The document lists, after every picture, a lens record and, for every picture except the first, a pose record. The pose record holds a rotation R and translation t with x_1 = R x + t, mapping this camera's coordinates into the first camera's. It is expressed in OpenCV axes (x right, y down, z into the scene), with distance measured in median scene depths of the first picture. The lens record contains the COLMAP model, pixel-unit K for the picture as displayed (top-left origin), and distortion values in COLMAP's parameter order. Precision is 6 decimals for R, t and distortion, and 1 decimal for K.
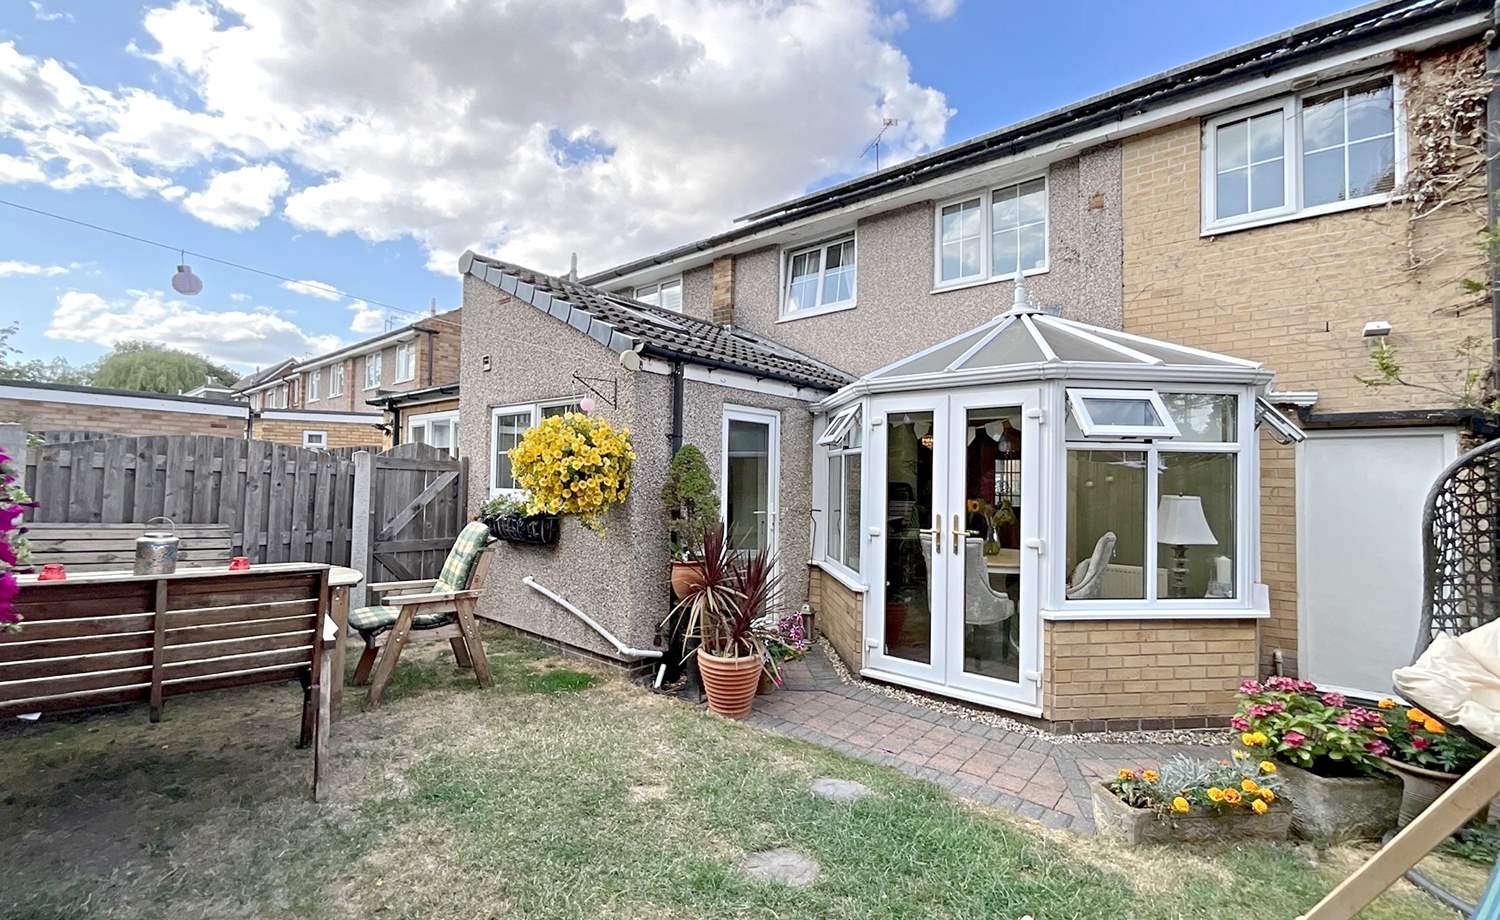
lens RADIAL K [[609.9, 0, 742.1], [0, 609.9, 463.4], [0, 0, 1]] dist [-0.002052, 0.000067]
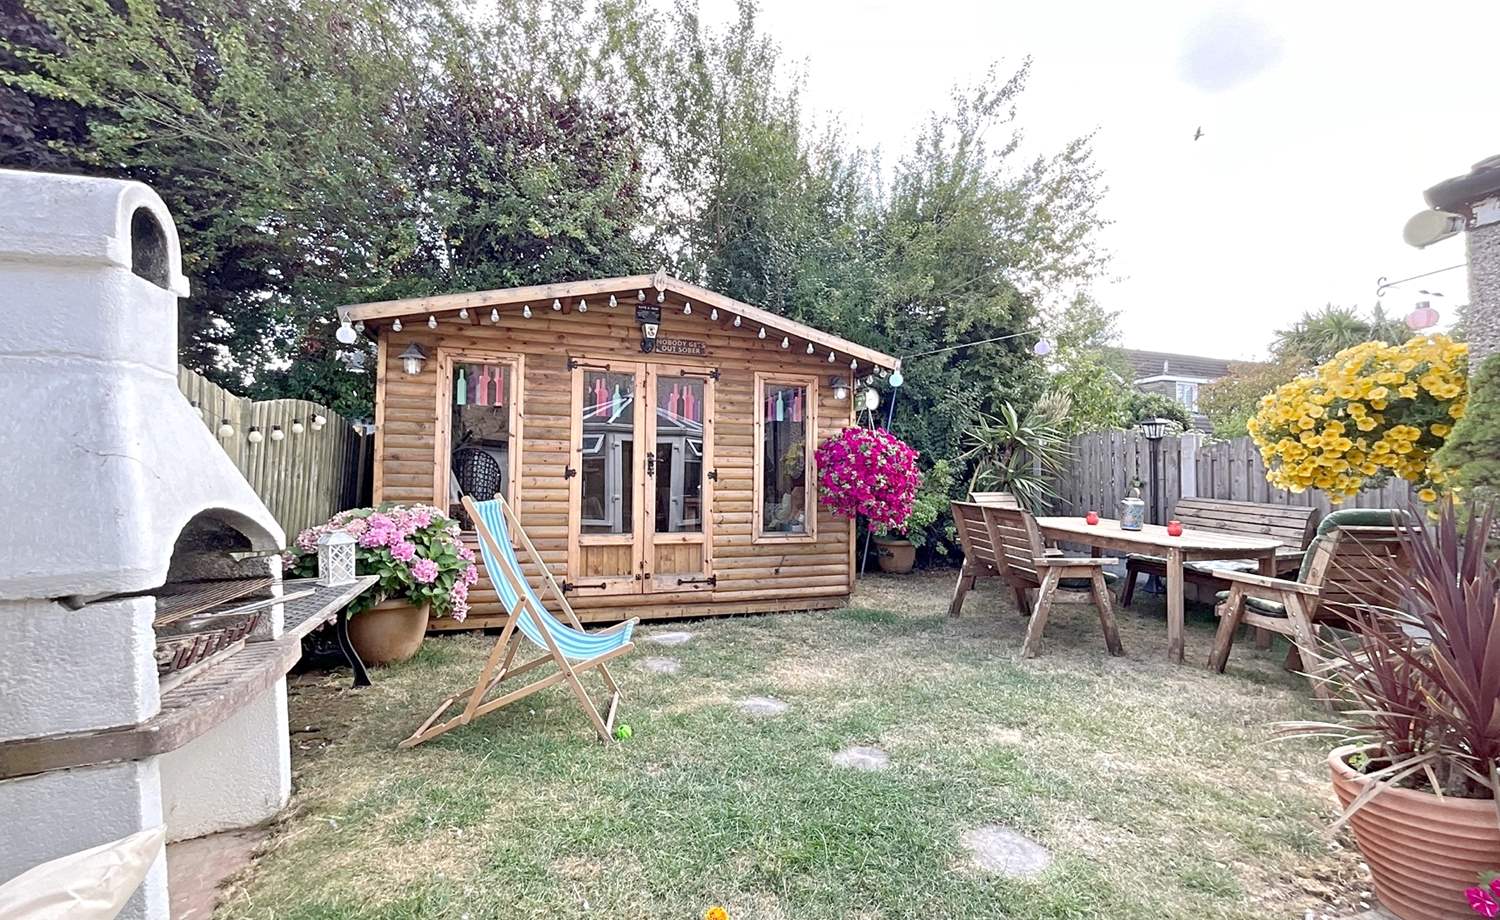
lens RADIAL K [[609.9, 0, 742.1], [0, 609.9, 463.4], [0, 0, 1]] dist [-0.002052, 0.000067]
pose [[-0.554812, -0.047019, -0.830646, 0.901983], [0.000522, 0.998382, -0.056862, 0.119370], [0.831976, -0.031982, -0.553889, 1.102548]]
